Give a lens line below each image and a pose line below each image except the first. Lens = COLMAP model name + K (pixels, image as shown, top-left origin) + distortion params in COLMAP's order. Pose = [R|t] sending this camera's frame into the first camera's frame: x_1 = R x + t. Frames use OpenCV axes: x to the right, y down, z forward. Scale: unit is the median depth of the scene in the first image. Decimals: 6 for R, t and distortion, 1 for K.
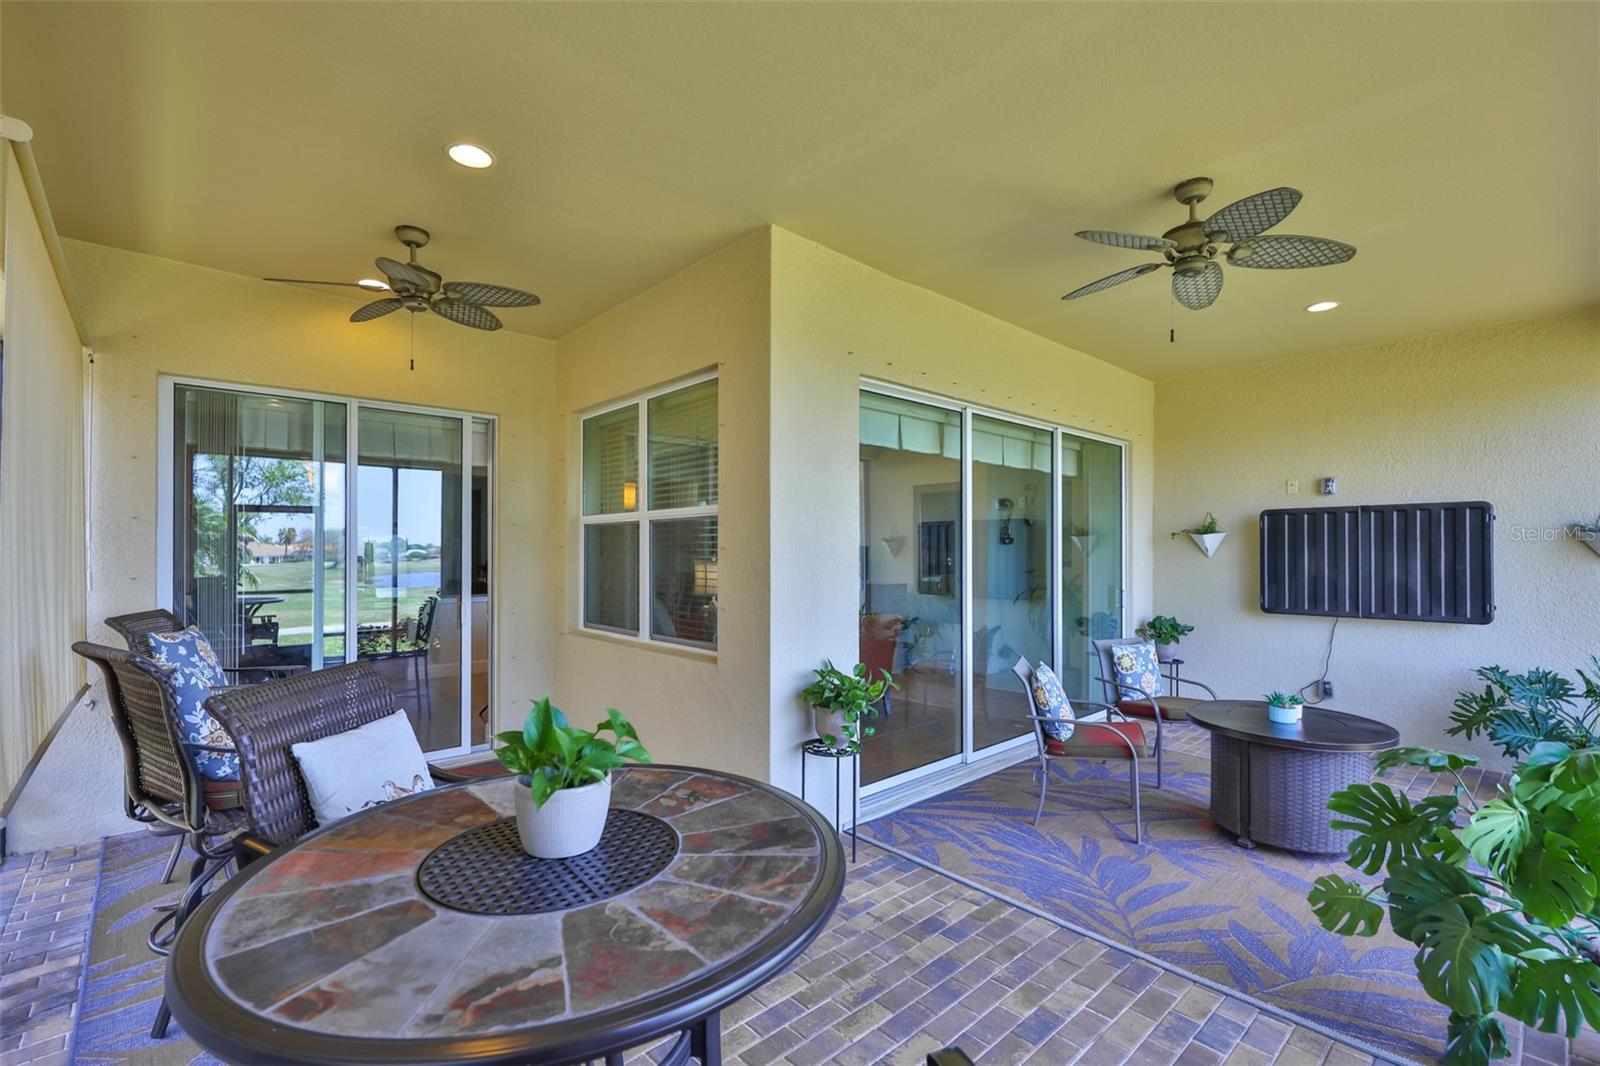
lens RADIAL K [[687.3, 0, 794.7], [0, 687.3, 545.1], [0, 0, 1]] dist [-0.000987, -0.000069]
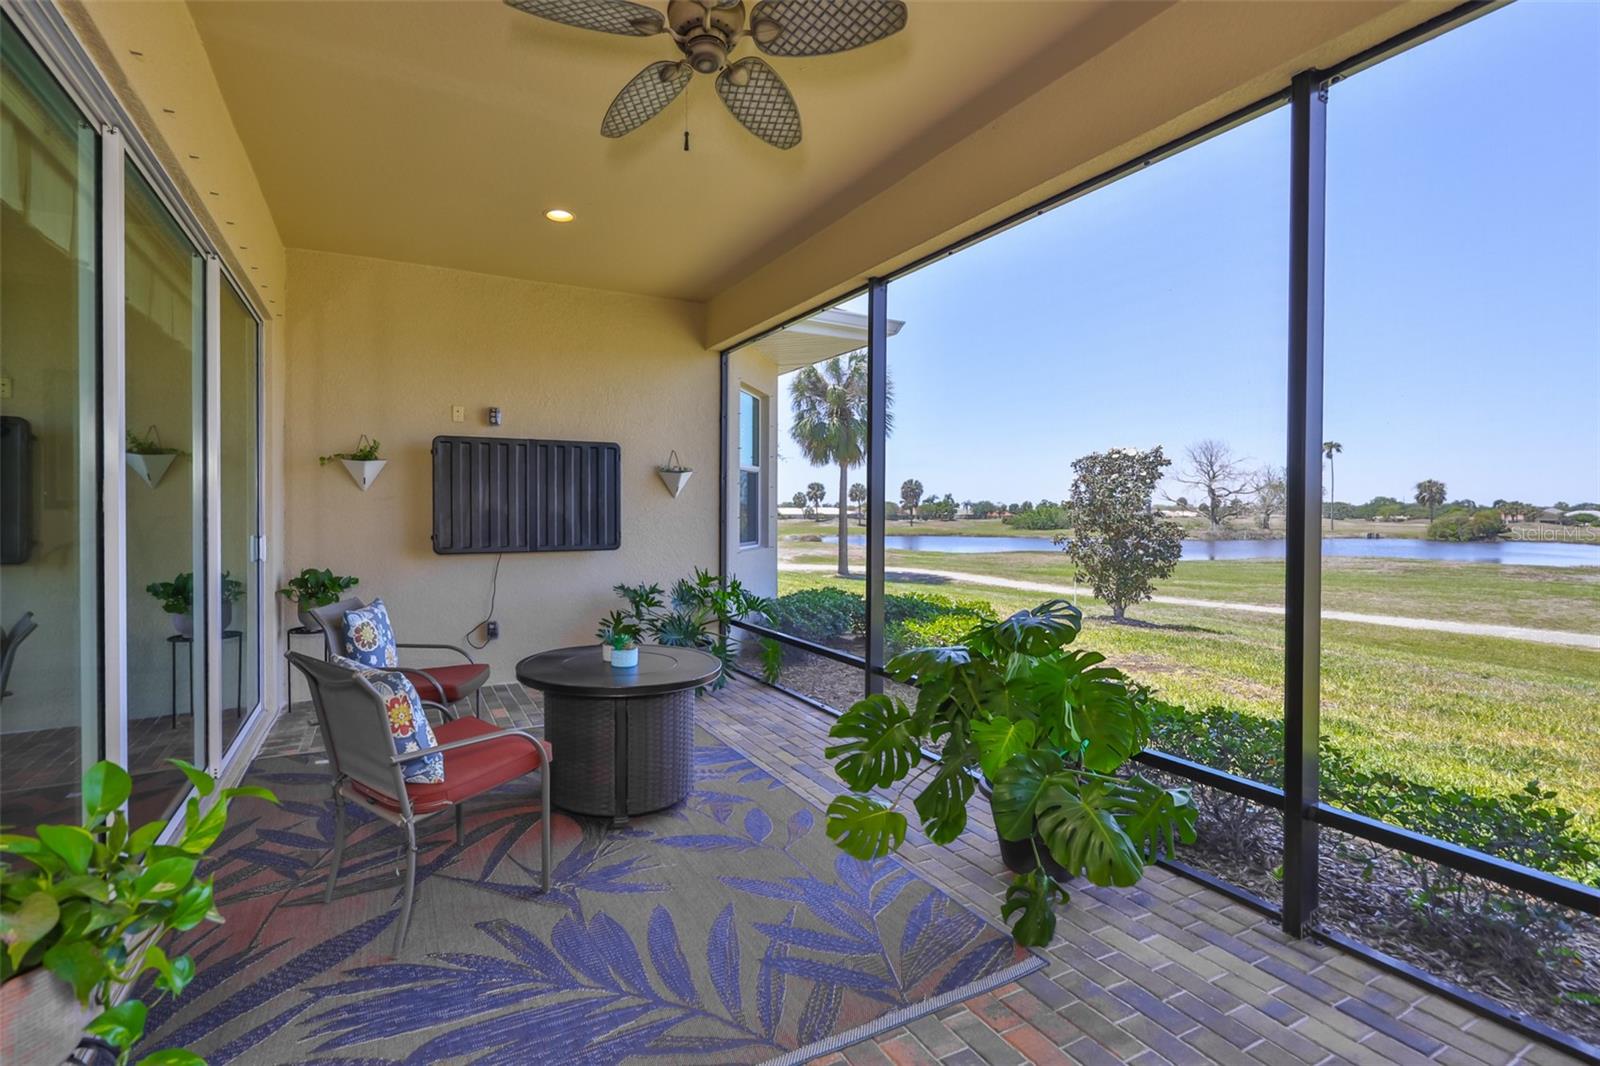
lens RADIAL K [[711.6, 0, 735.1], [0, 711.6, 512.6], [0, 0, 1]] dist [-0.000065, 0.000074]
pose [[0.286734, -0.002858, 0.958006, -0.075583], [-0.011837, 0.999909, 0.006526, 0.038916], [-0.957937, -0.013211, 0.286674, 0.420744]]
